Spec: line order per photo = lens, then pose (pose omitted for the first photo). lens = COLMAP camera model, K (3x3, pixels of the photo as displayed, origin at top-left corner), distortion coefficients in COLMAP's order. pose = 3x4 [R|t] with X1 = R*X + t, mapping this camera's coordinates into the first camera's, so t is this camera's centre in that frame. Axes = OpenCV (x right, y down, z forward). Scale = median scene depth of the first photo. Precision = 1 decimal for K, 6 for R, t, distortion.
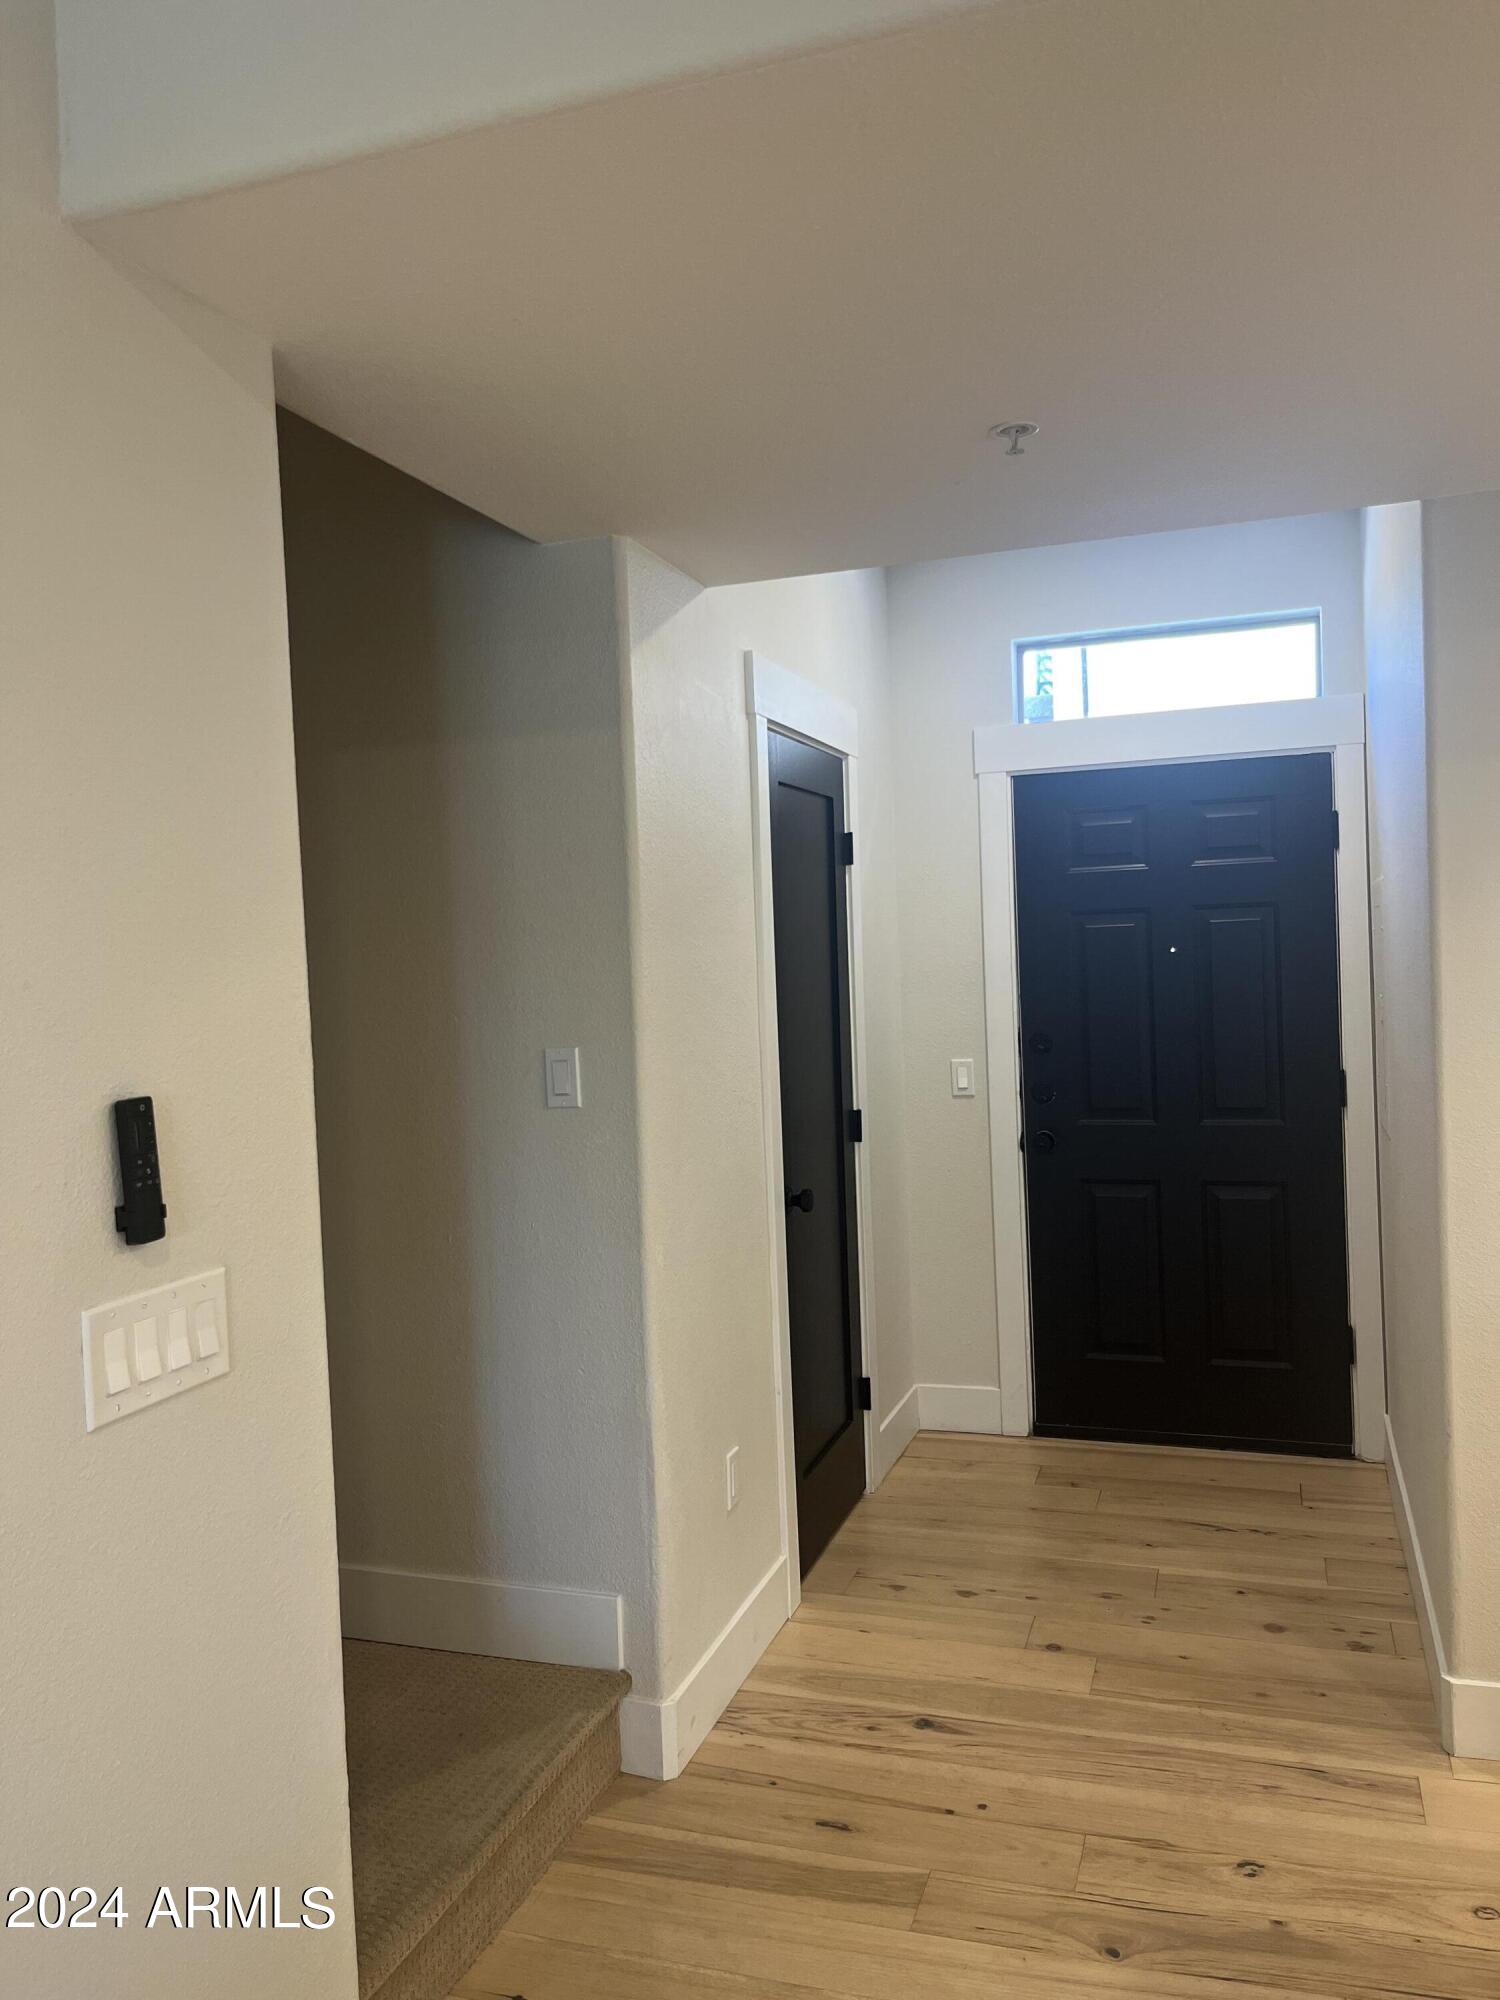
lens RADIAL K [[1511.4, 0, 761.1], [0, 1511.4, 1006.6], [0, 0, 1]] dist [0.034047, -0.033787]
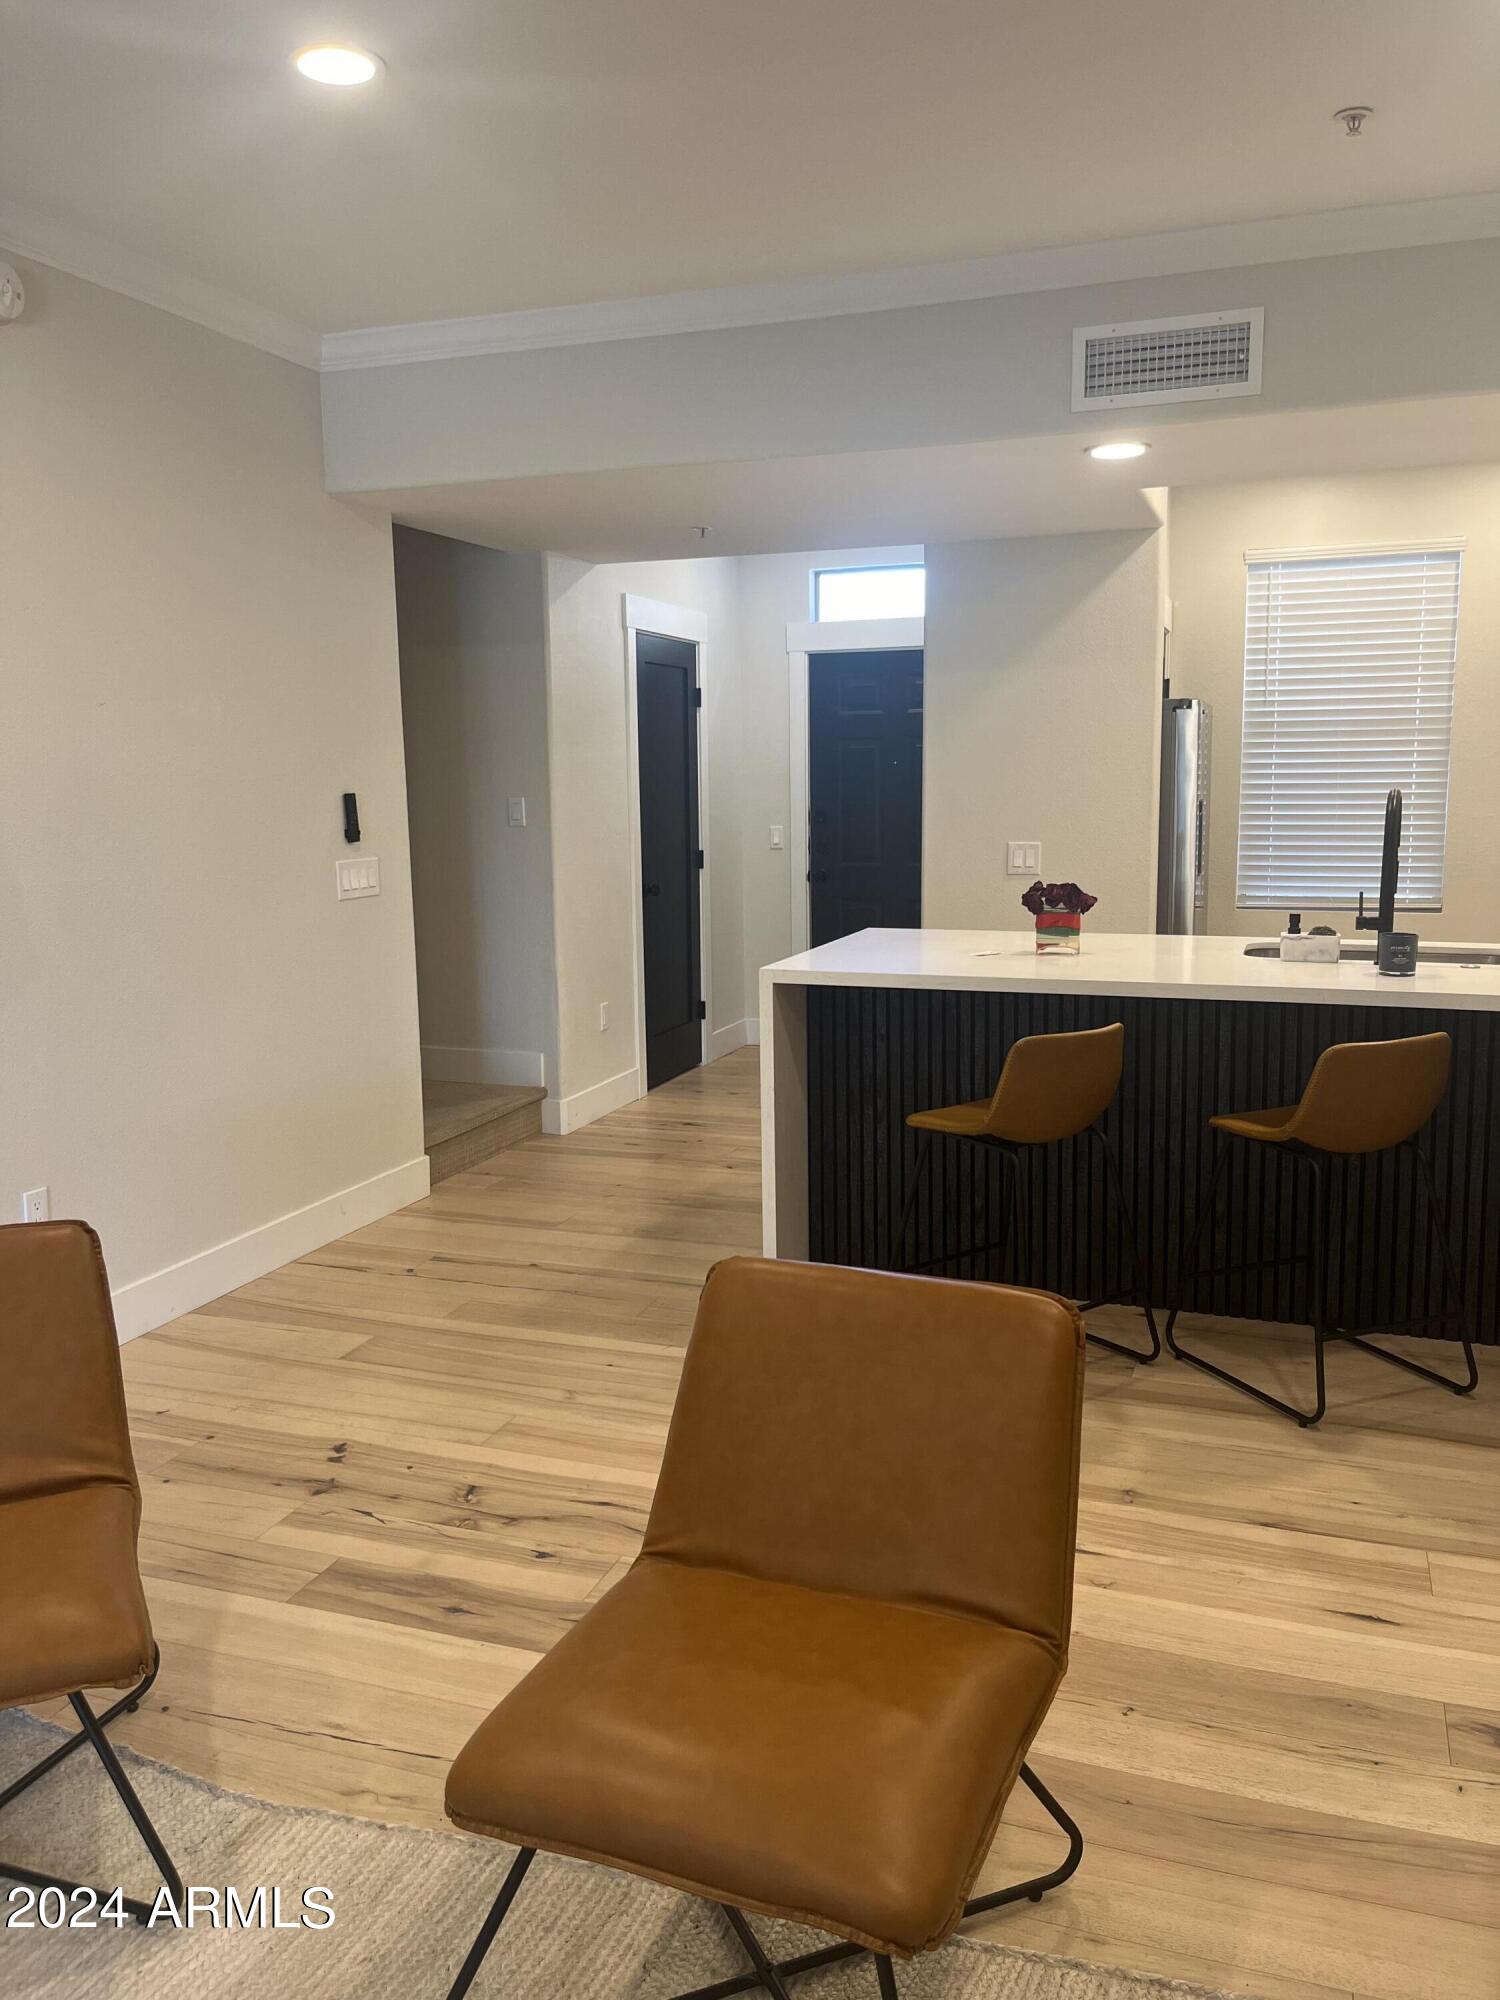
lens RADIAL K [[1511.4, 0, 766.9], [0, 1511.4, 991.3], [0, 0, 1]] dist [0.034047, -0.033787]
pose [[0.999467, 0.024432, -0.021630, 0.264485], [-0.021992, 0.994054, 0.106647, 0.062077], [0.024107, -0.106115, 0.994062, -1.094967]]
